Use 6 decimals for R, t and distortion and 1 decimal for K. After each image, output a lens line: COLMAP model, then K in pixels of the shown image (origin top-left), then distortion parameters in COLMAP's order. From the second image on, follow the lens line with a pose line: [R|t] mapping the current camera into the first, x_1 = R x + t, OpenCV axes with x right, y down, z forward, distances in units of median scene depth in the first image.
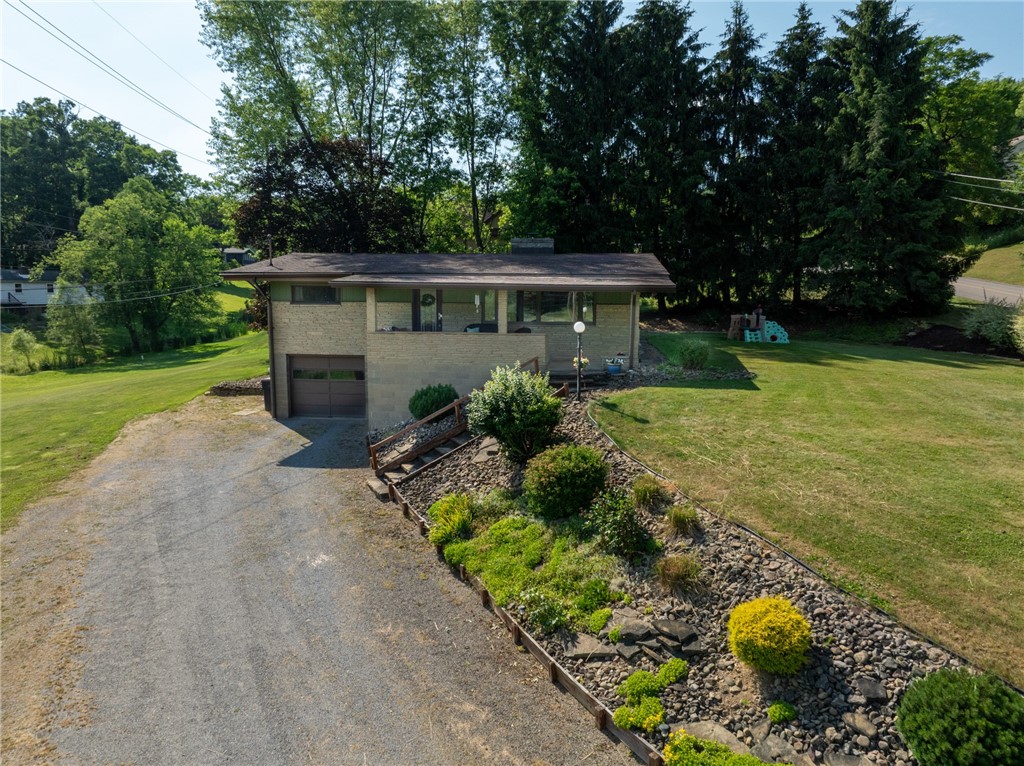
lens RADIAL K [[707.9, 0, 512.0], [0, 707.9, 383.0], [0, 0, 1]] dist [-0.024755, 0.003256]
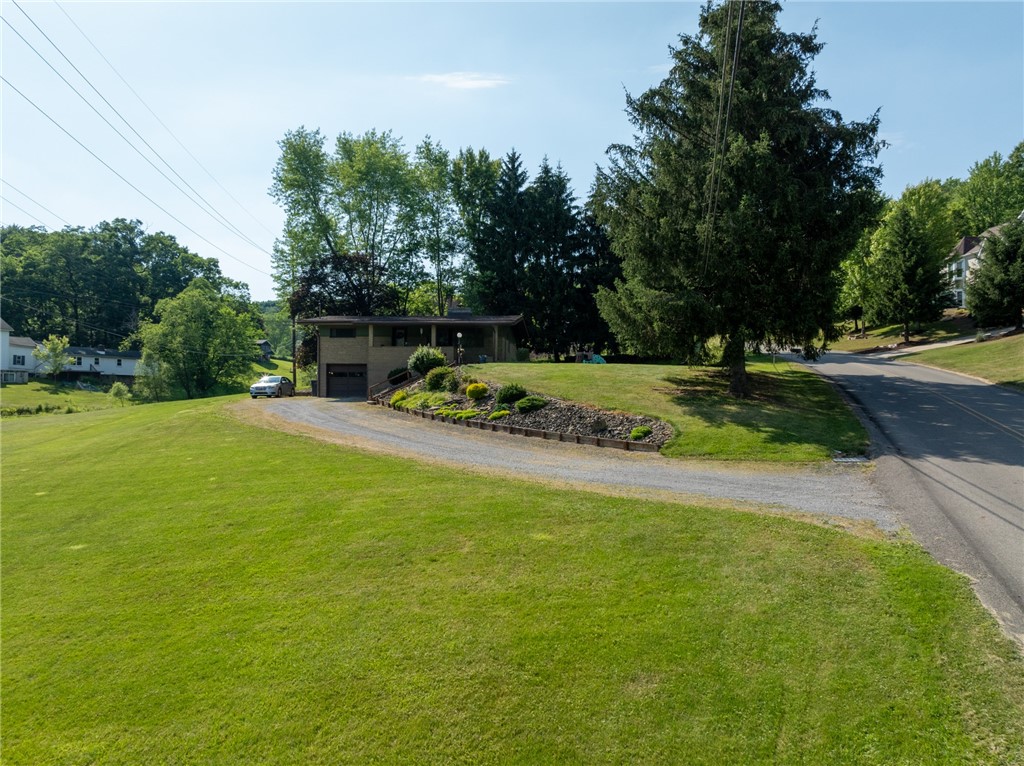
lens RADIAL K [[708.4, 0, 512.0], [0, 708.4, 383.0], [0, 0, 1]] dist [-0.000843, -0.000293]
pose [[0.999999, -0.000794, 0.000624, 0.111090], [0.000875, 0.989866, -0.142002, 0.170731], [-0.000505, 0.142002, 0.989866, -0.541435]]
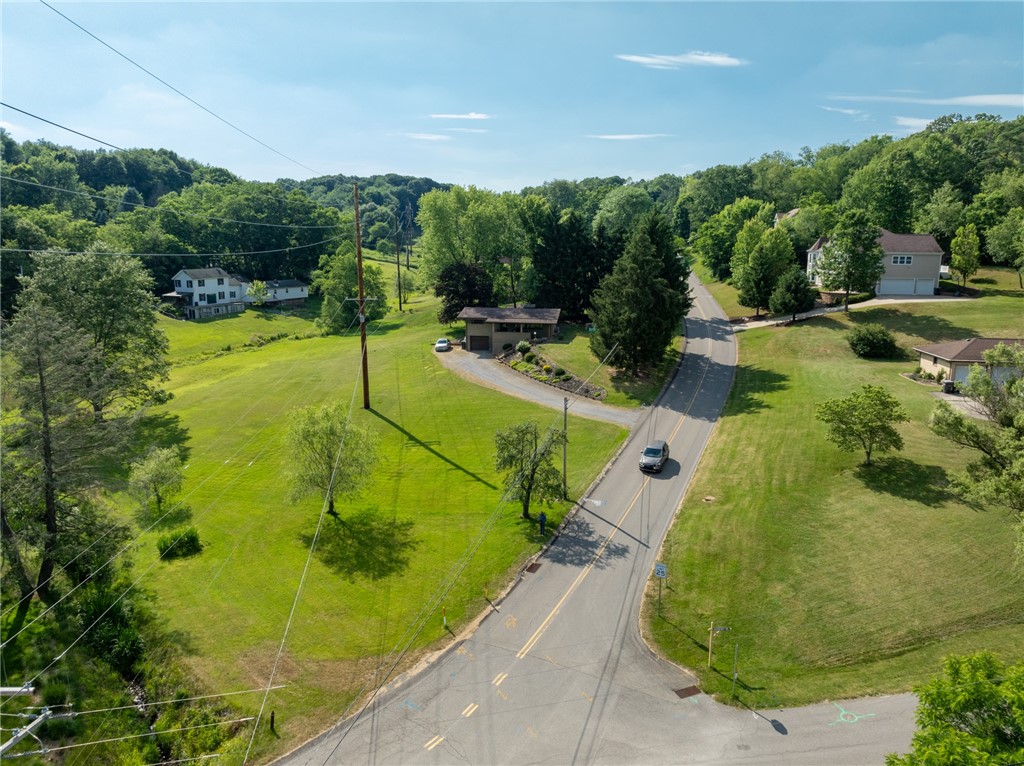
lens RADIAL K [[708.4, 0, 512.0], [0, 708.4, 383.0], [0, 0, 1]] dist [-0.000843, -0.000293]
pose [[0.999448, 0.000915, -0.033219, 0.040984], [0.001165, 0.998040, 0.062565, -0.014406], [0.033211, -0.062569, 0.997488, -1.902797]]
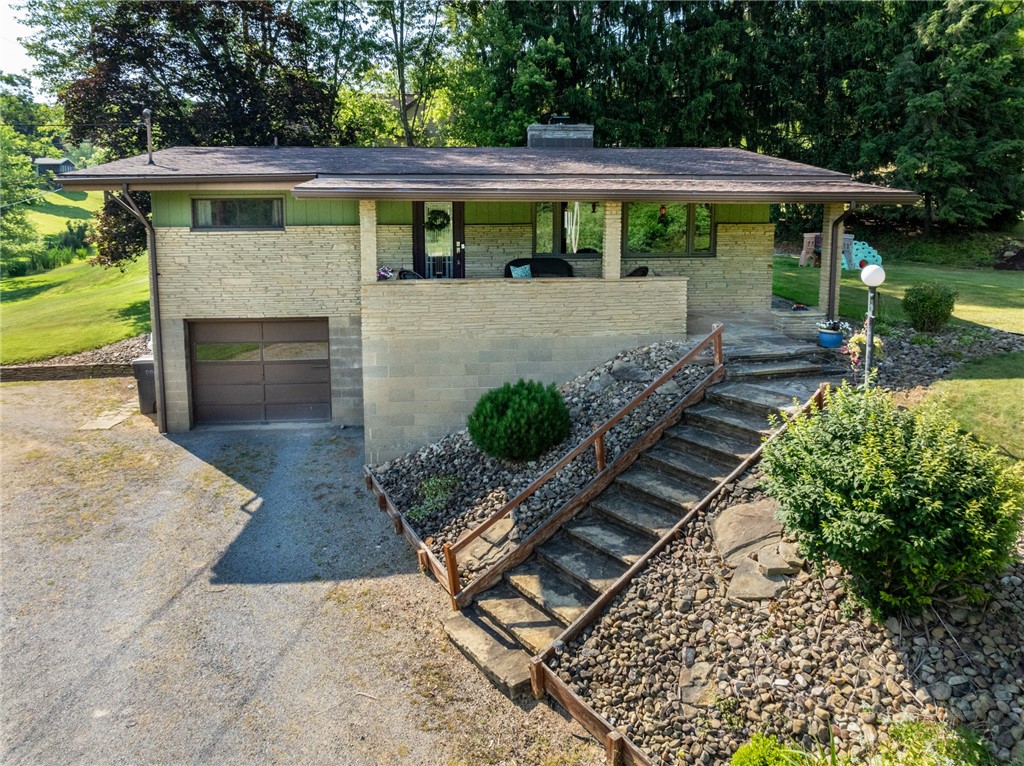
lens RADIAL K [[732.8, 0, 510.5], [0, 732.8, 289.3], [0, 0, 1]] dist [-0.035458, 0.004389]
pose [[0.980705, -0.032614, 0.192752, -0.104069], [0.035337, 0.999318, -0.010706, -0.029652], [-0.192271, 0.017310, 0.981189, 0.225740]]
